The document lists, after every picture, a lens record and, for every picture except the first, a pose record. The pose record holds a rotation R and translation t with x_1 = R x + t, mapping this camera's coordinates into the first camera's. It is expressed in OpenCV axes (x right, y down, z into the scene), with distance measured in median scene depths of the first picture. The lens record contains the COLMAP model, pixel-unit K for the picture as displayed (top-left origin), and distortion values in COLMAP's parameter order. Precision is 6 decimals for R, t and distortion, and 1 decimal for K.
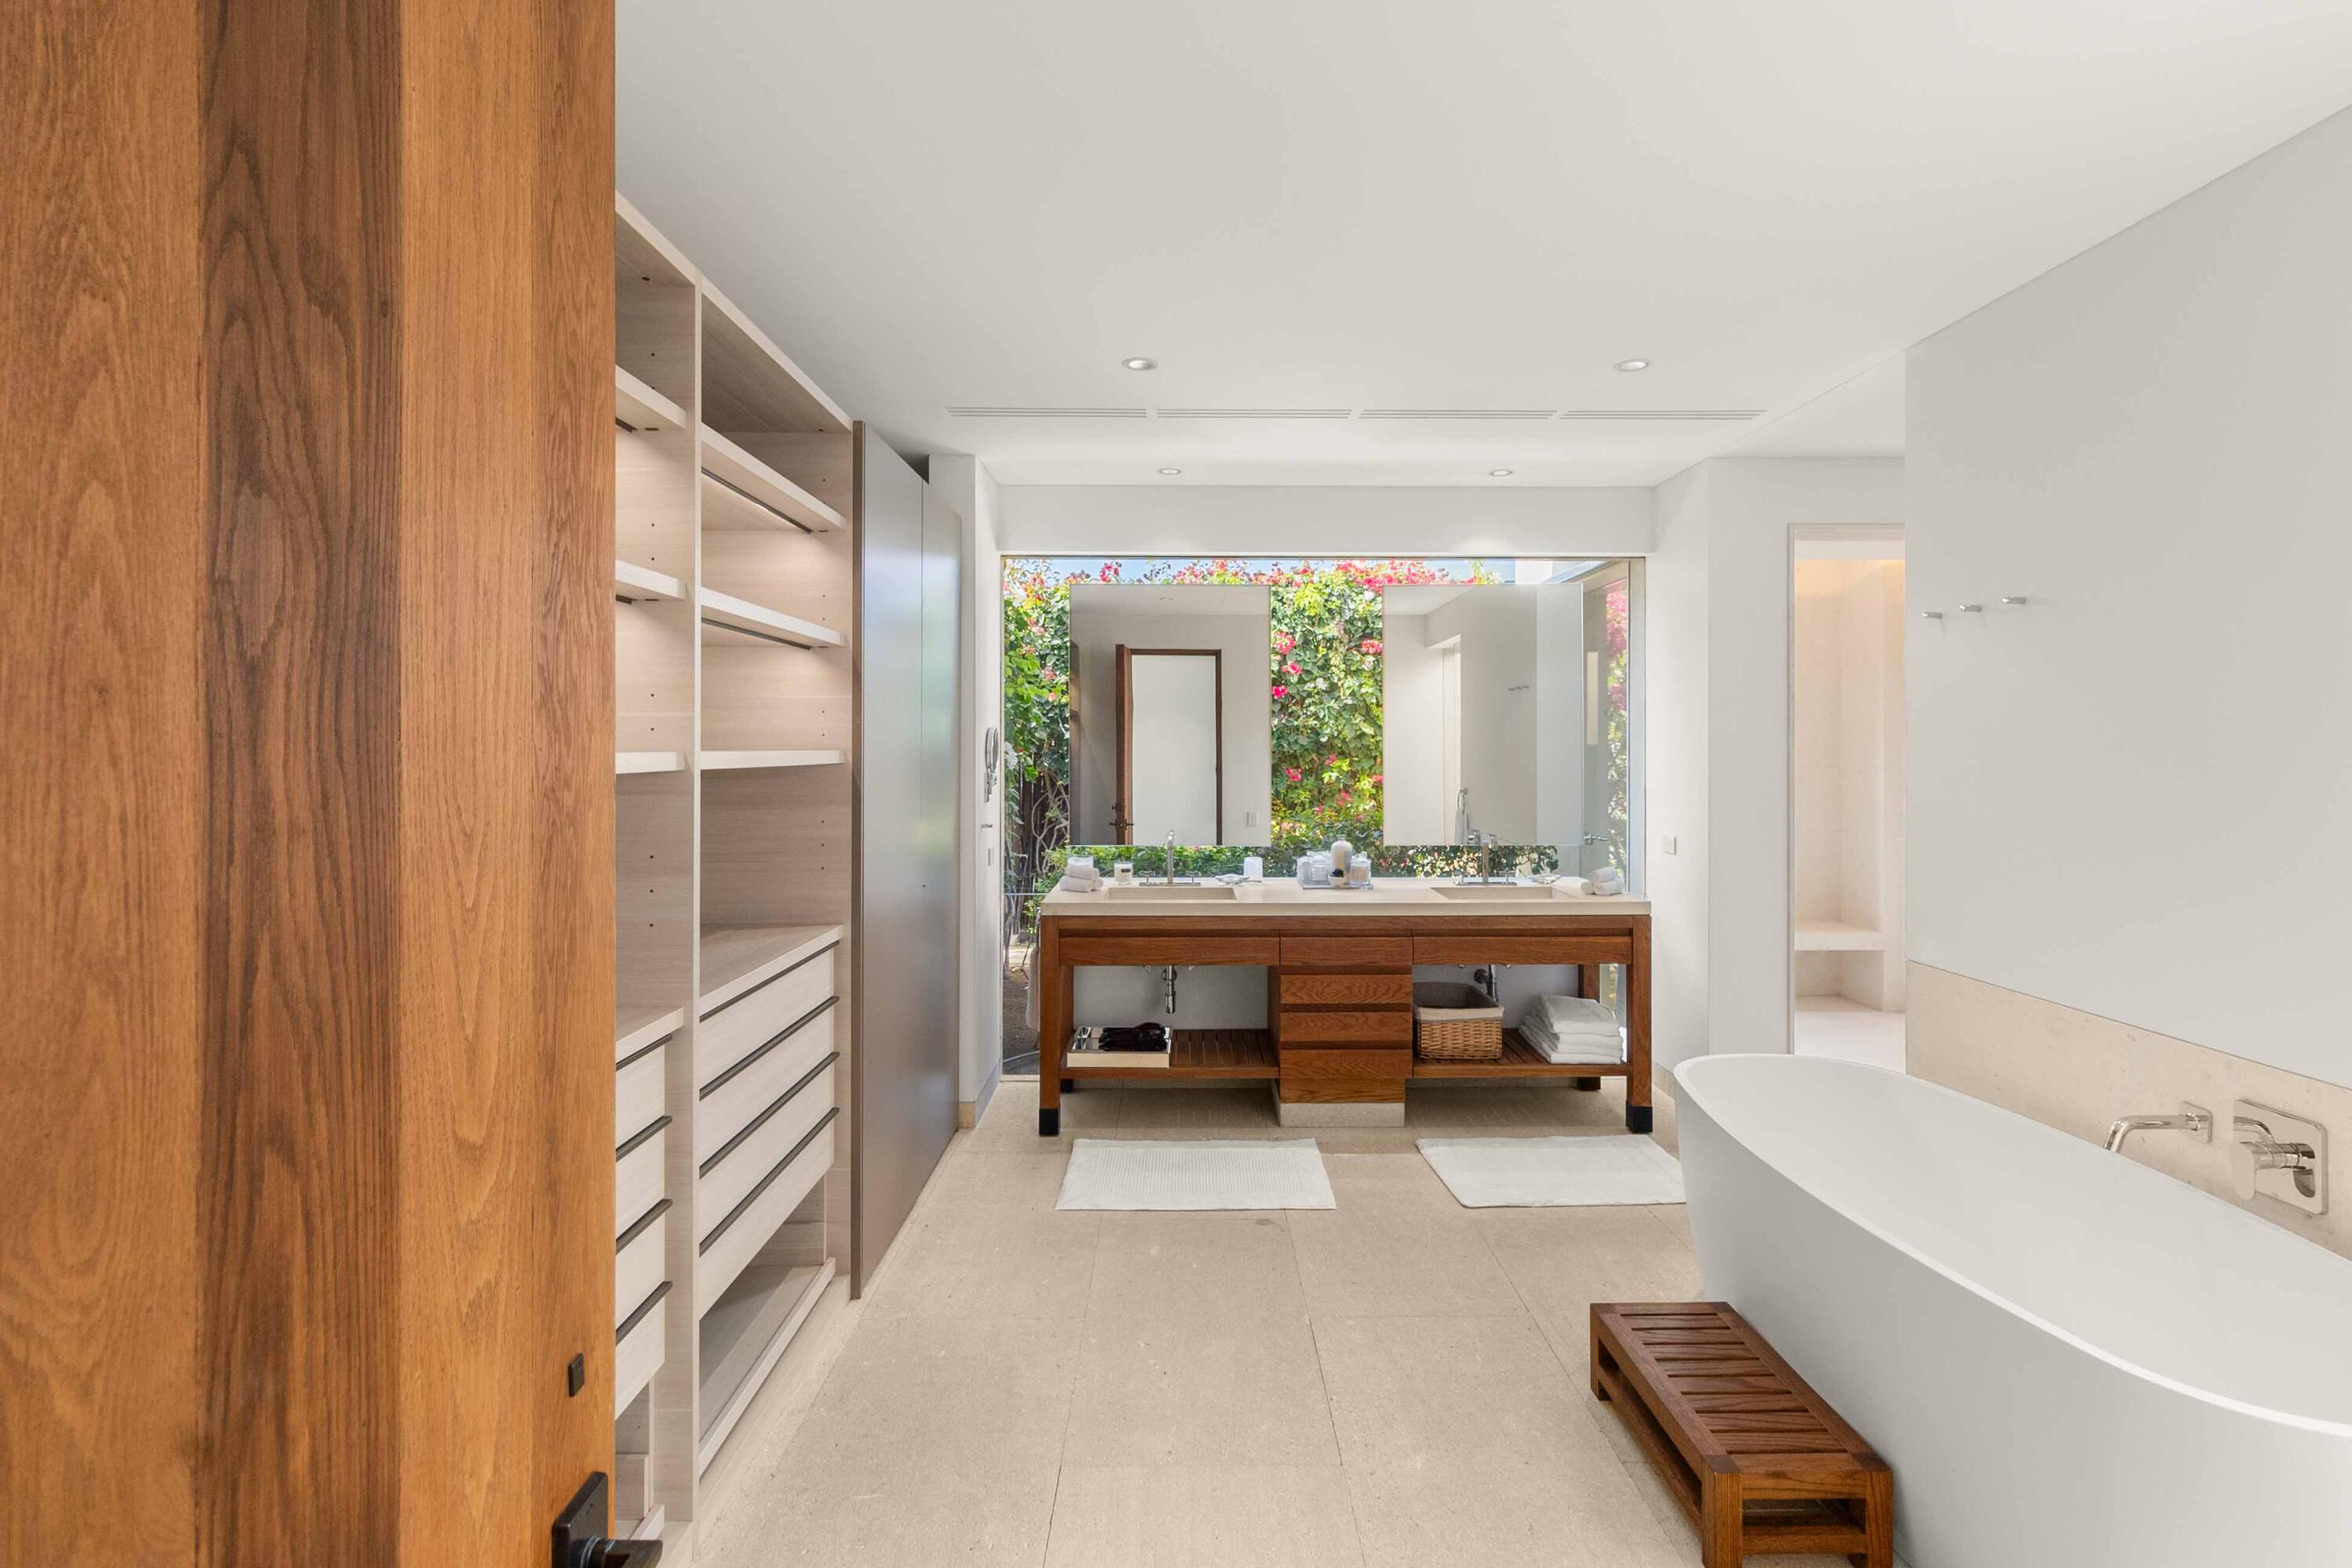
lens RADIAL K [[1121.9, 0, 1188.1], [0, 1121.9, 747.7], [0, 0, 1]] dist [-0.001642, 0.002064]
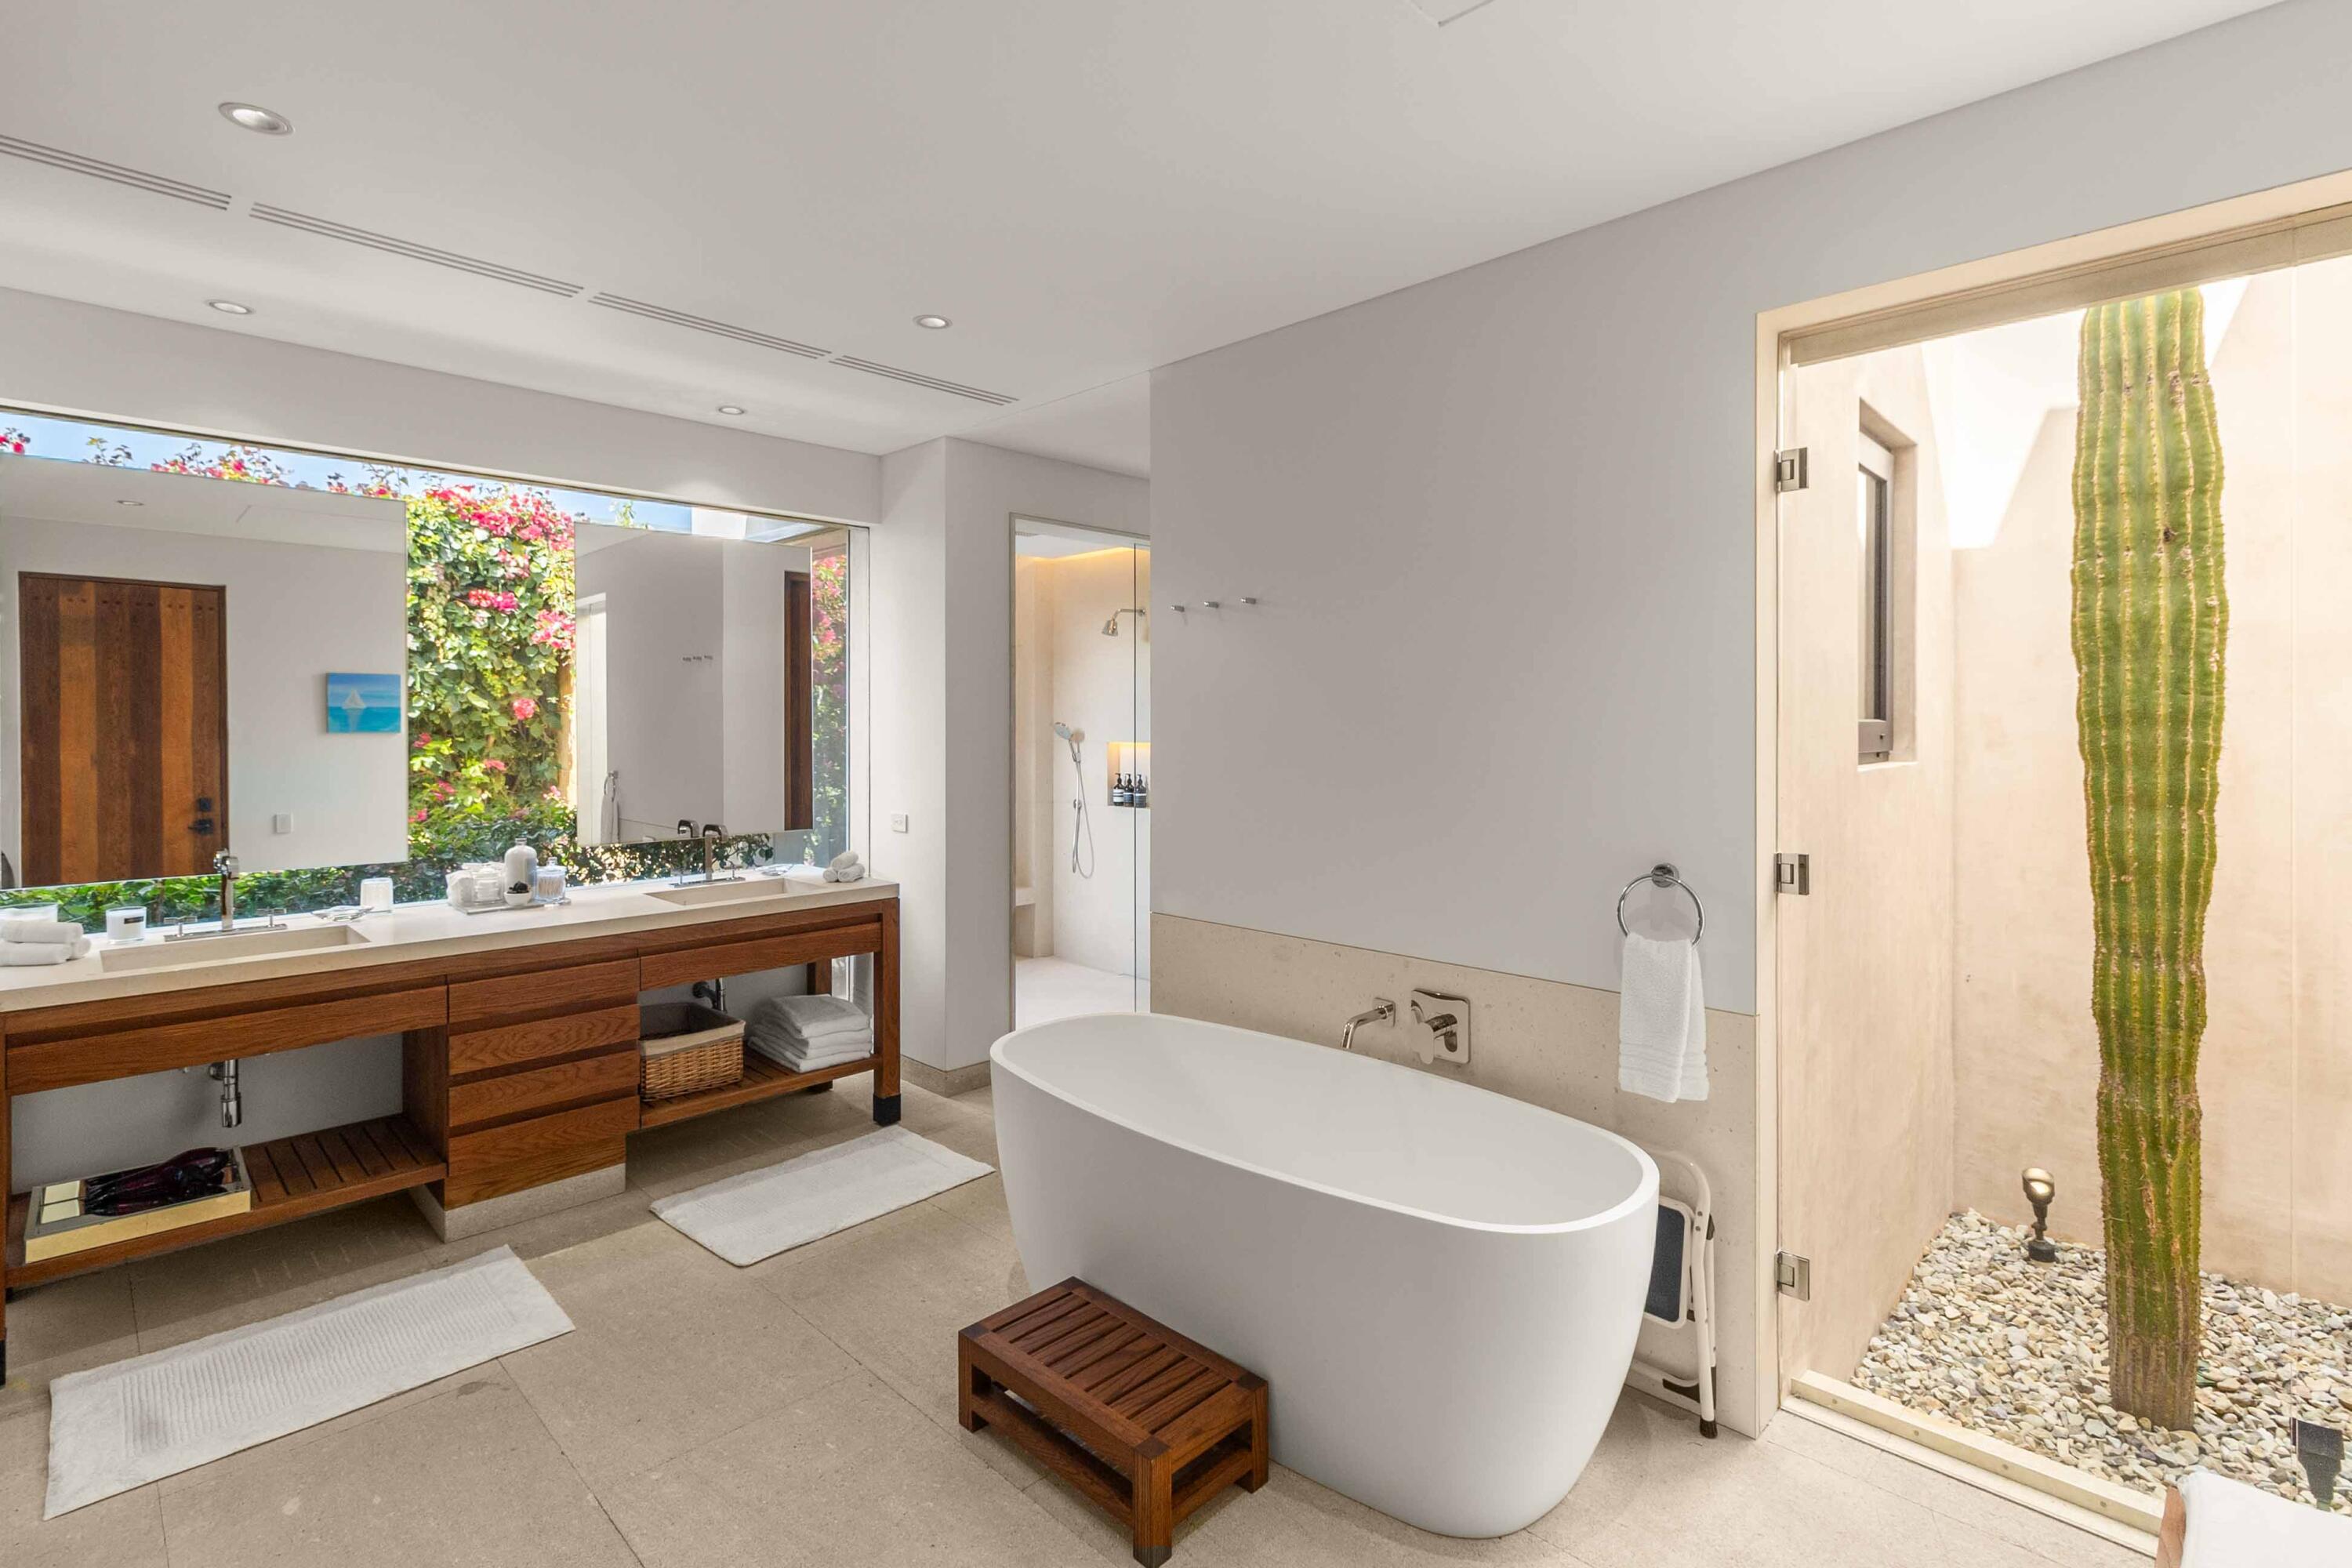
lens RADIAL K [[1121.9, 0, 1223.9], [0, 1121.9, 728.1], [0, 0, 1]] dist [-0.001642, 0.002064]
pose [[0.695293, -0.004313, 0.718713, -0.088585], [0.001838, 0.999989, 0.004224, -0.000606], [-0.718724, -0.001616, 0.695294, 0.124750]]
